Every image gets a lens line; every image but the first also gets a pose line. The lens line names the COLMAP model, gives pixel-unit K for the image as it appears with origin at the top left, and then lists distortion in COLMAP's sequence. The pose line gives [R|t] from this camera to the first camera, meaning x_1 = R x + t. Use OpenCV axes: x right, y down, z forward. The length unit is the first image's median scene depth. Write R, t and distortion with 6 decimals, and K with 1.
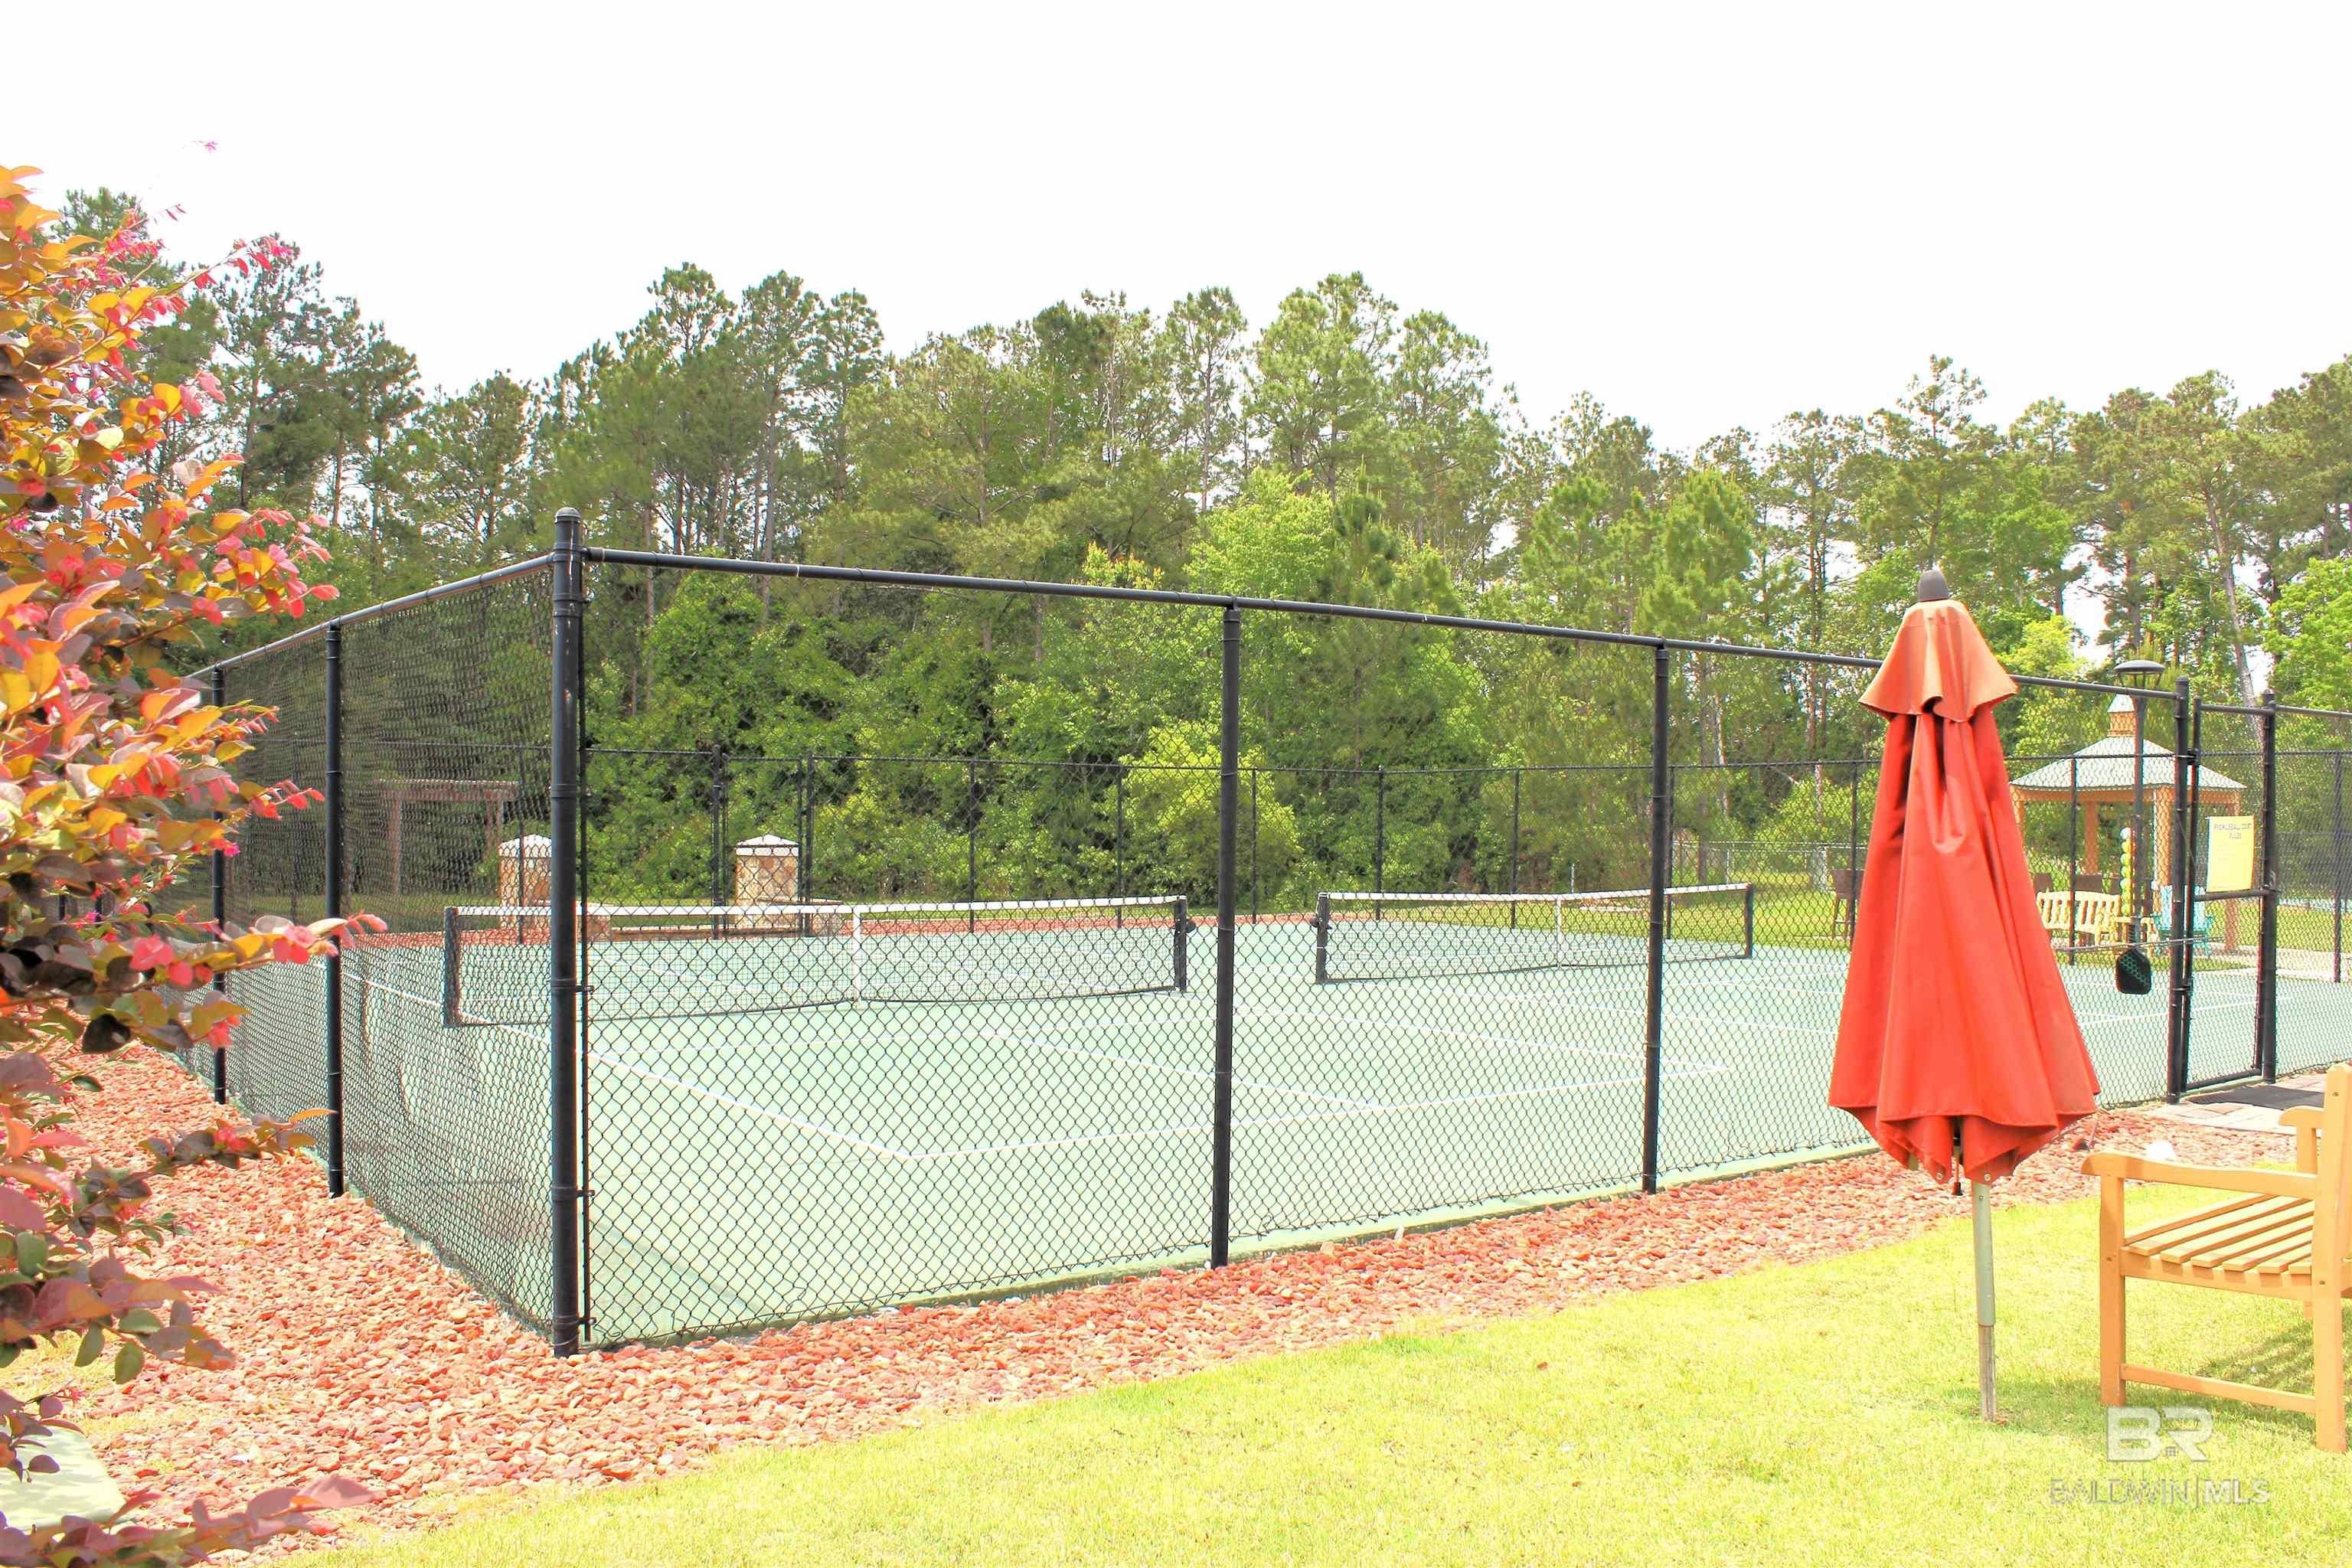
lens RADIAL K [[1998.6, 0, 1176.0], [0, 1998.6, 784.0], [0, 0, 1]] dist [-0.154946, 0.008035]
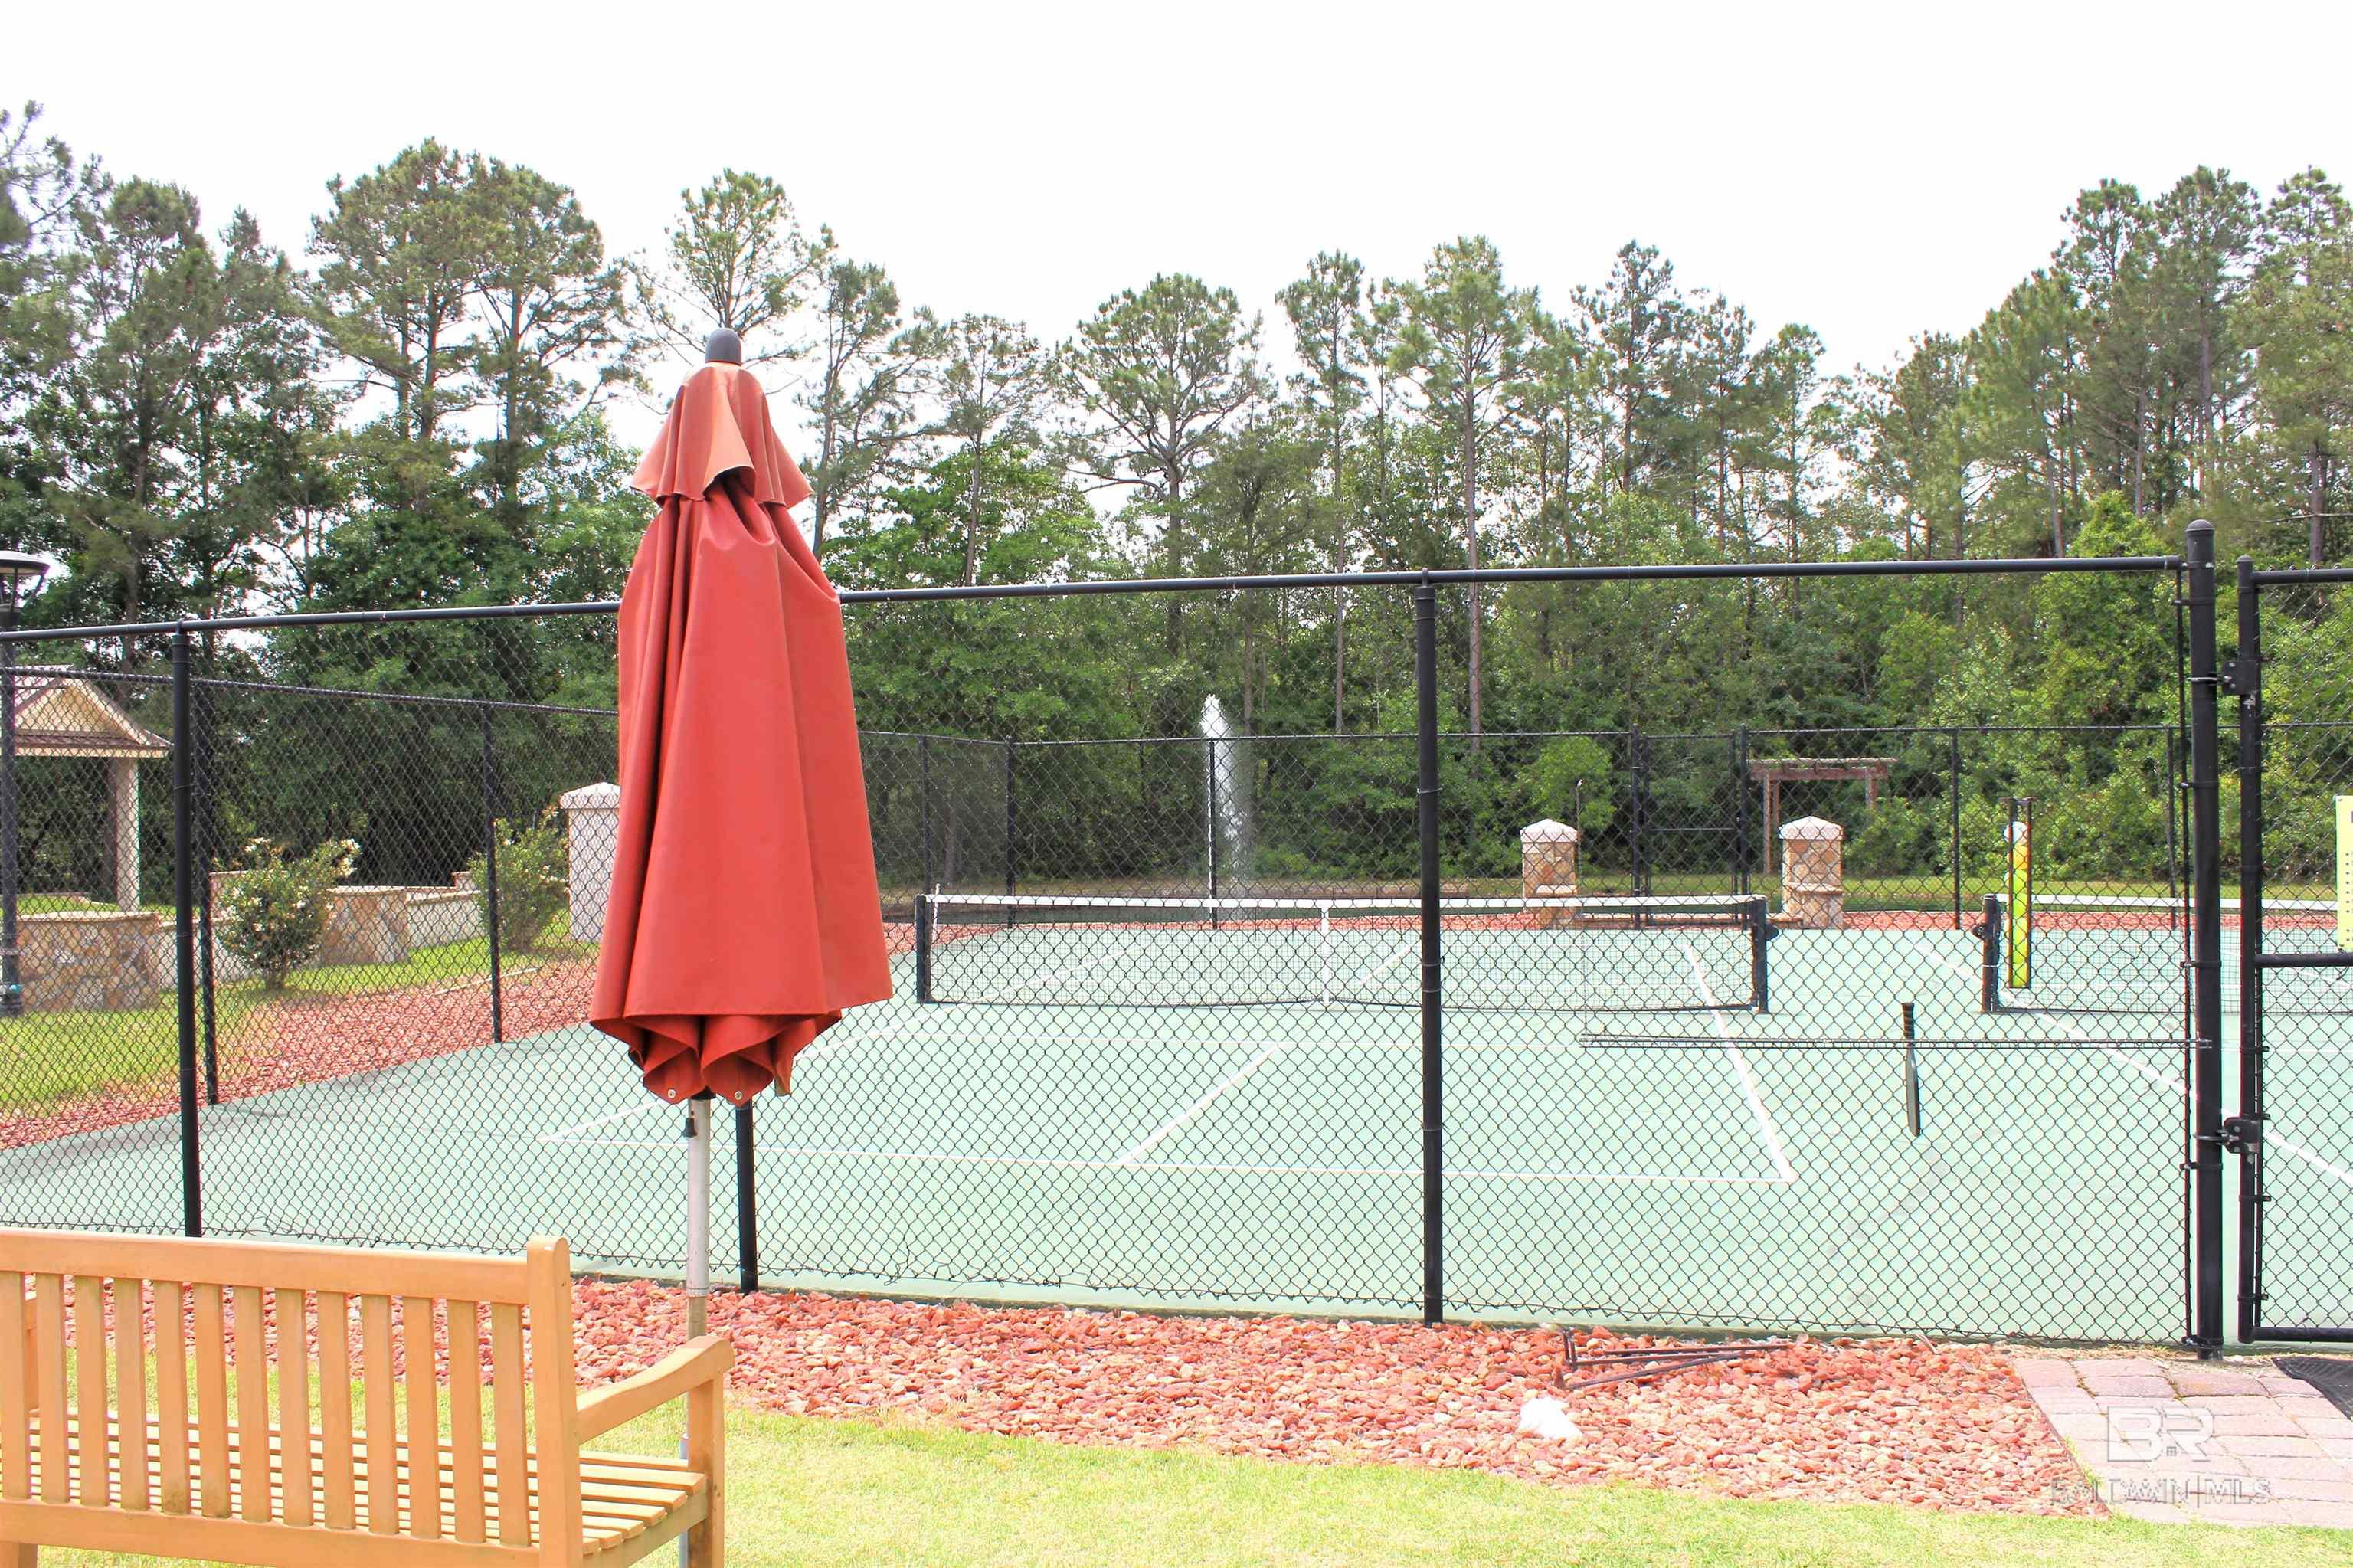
lens RADIAL K [[1999.5, 0, 1176.5], [0, 1999.5, 784.0], [0, 0, 1]] dist [-0.154946, 0.008035]
pose [[0.595080, -0.025507, -0.803262, 0.218982], [0.034649, 0.999381, -0.006066, 0.003772], [0.802919, -0.024223, 0.595595, 0.150387]]
